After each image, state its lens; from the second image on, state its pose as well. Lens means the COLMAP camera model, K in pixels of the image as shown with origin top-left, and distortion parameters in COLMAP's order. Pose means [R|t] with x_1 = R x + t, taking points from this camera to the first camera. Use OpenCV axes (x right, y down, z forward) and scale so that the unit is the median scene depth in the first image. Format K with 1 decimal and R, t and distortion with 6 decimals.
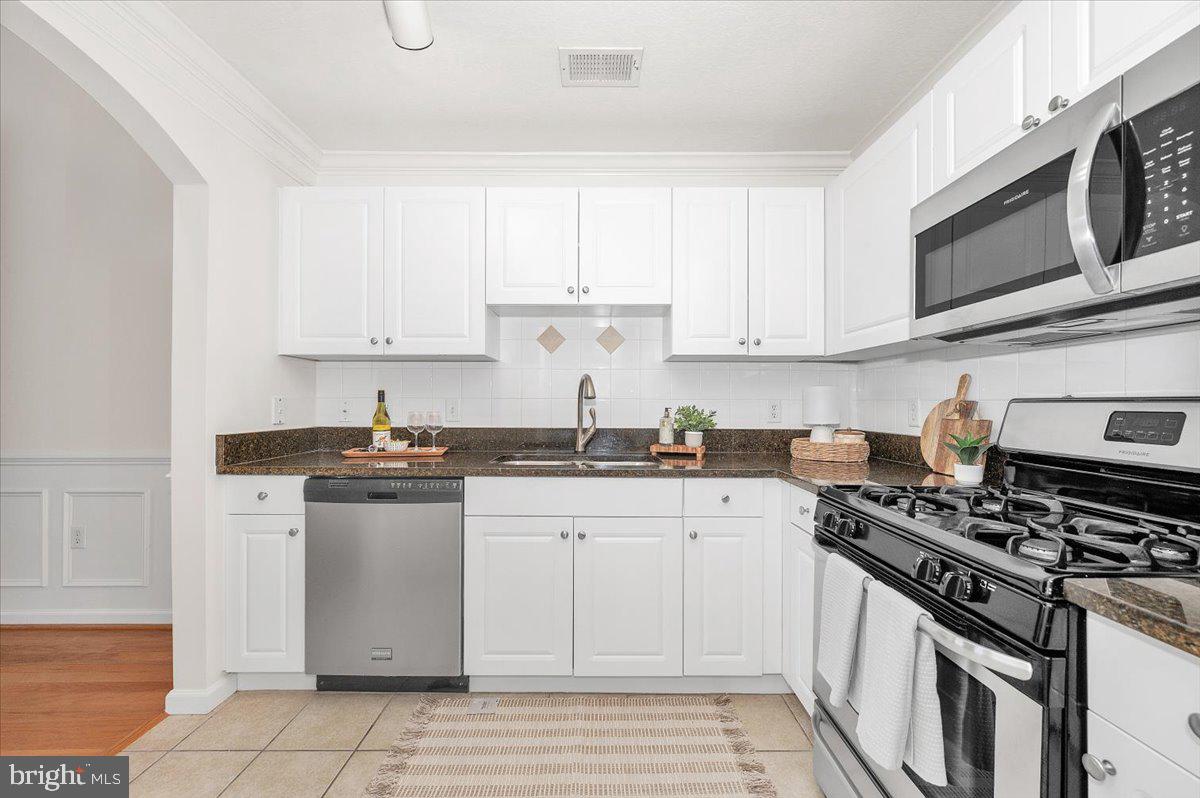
lens RADIAL K [[476.7, 0, 599.7], [0, 476.7, 404.1], [0, 0, 1]] dist [-0.000414, 0.000091]
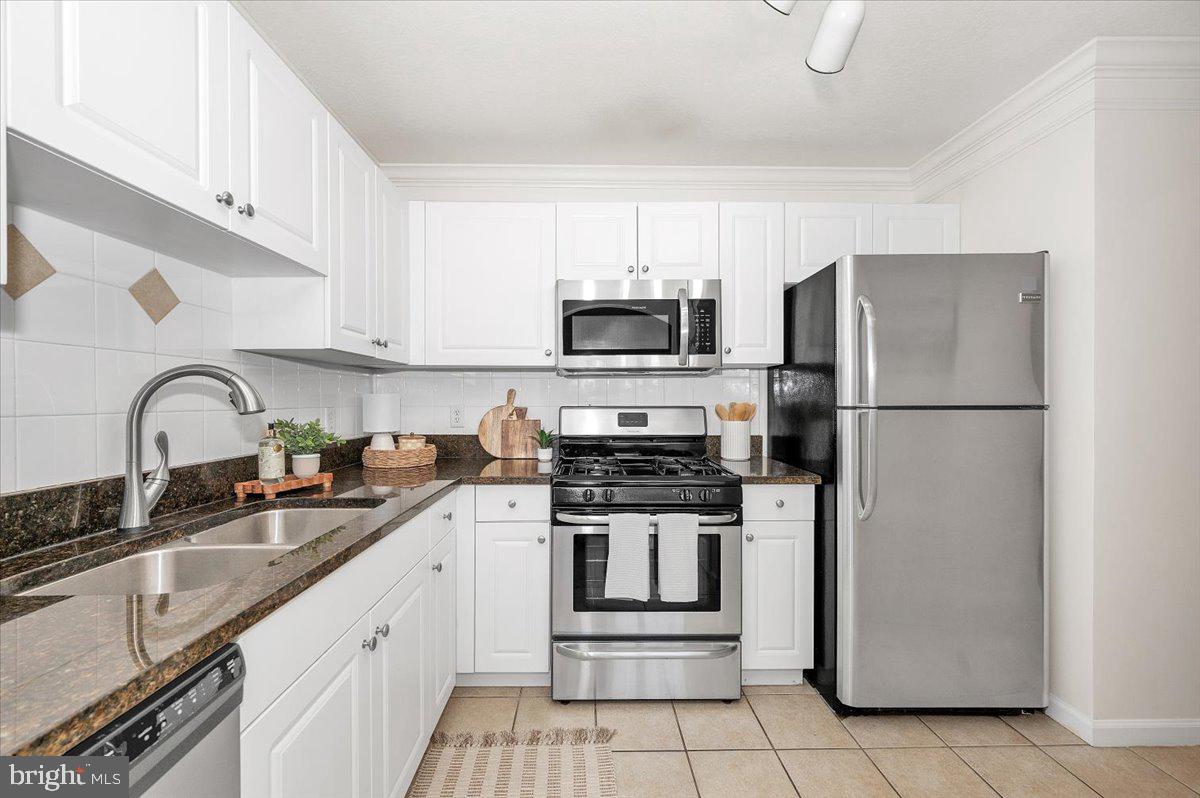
lens RADIAL K [[476.7, 0, 599.7], [0, 476.7, 404.1], [0, 0, 1]] dist [-0.000414, 0.000091]
pose [[-0.022140, -0.014909, 0.999644, -0.651866], [0.001750, 0.999887, 0.014951, -0.035104], [-0.999753, 0.002081, -0.022112, 0.704650]]
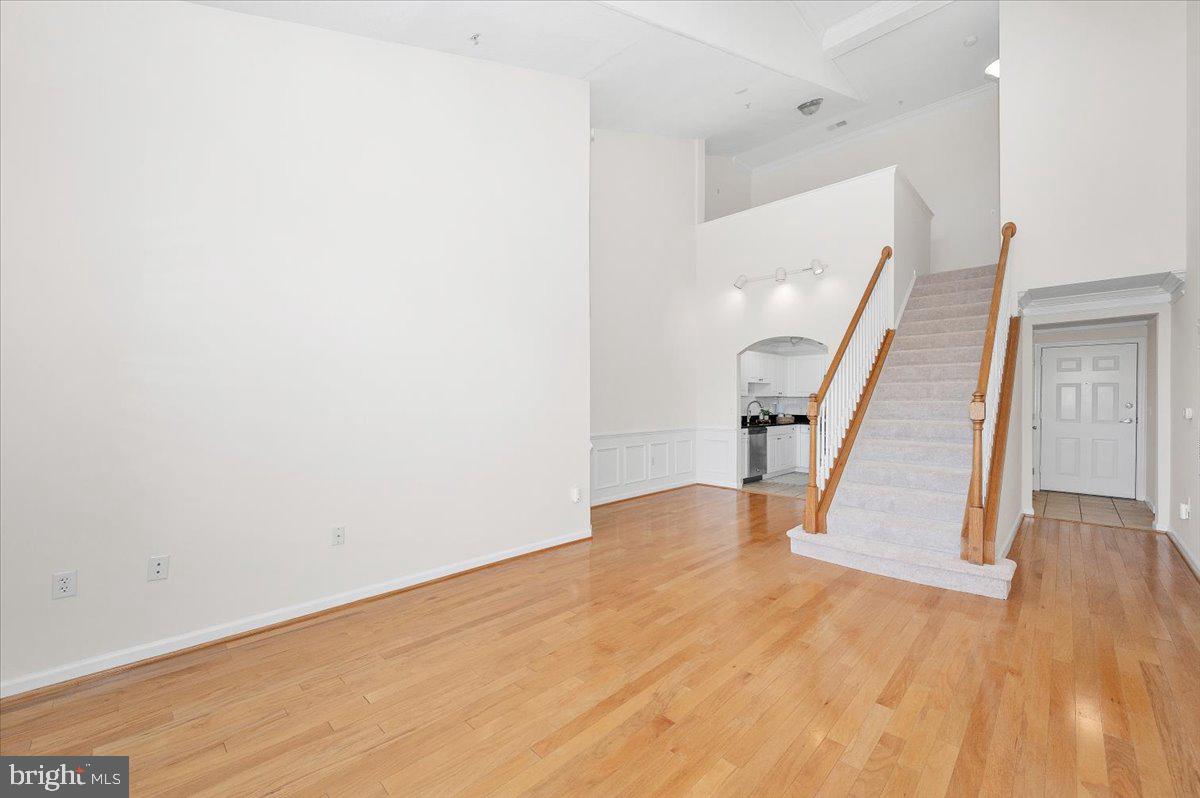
lens RADIAL K [[476.7, 0, 599.7], [0, 476.7, 404.1], [0, 0, 1]] dist [-0.000414, 0.000091]
pose [[0.700397, -0.006226, 0.713727, -4.242000], [-0.001113, 0.999951, 0.009815, -0.087394], [-0.713753, -0.007669, 0.700356, -0.877295]]
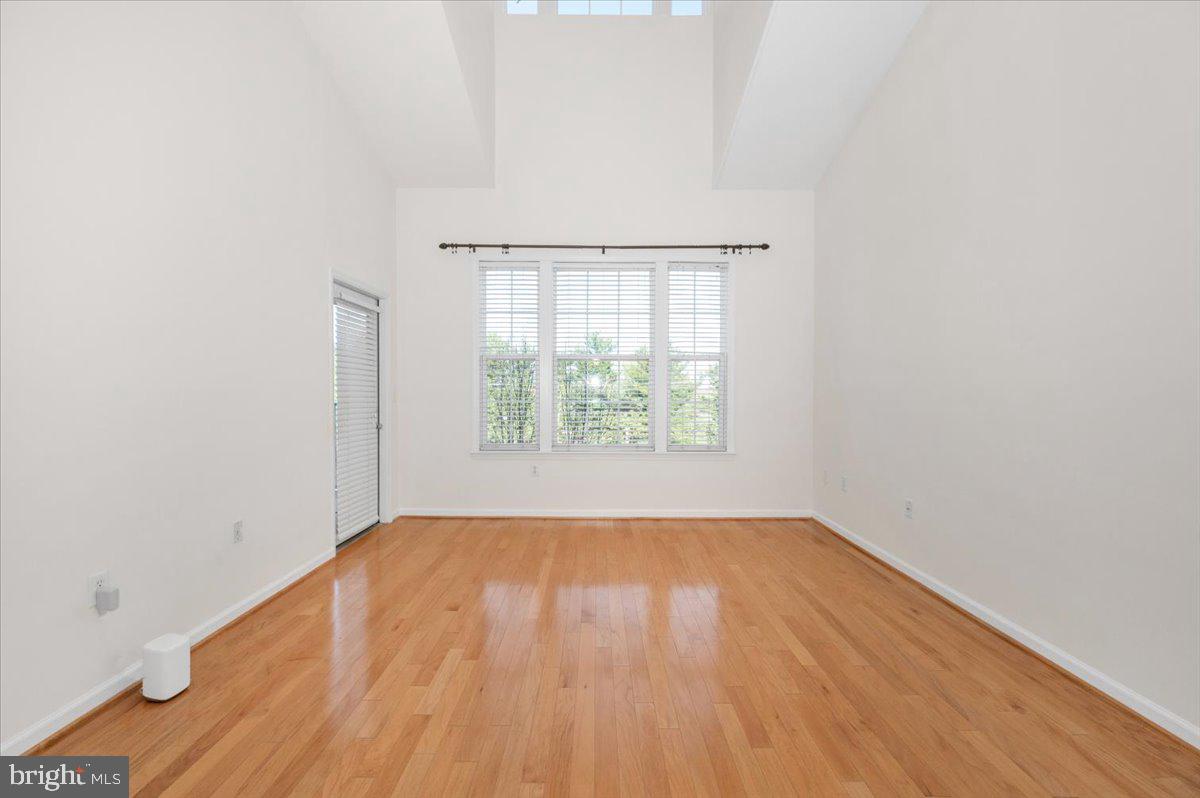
lens RADIAL K [[471.8, 0, 594.1], [0, 471.8, 403.9], [0, 0, 1]] dist [-0.000589, -0.000026]
pose [[-0.002908, 0.027024, -0.999631, -2.107077], [-0.000445, 0.999635, 0.027025, -0.041316], [0.999996, 0.000524, -0.002895, -0.244397]]
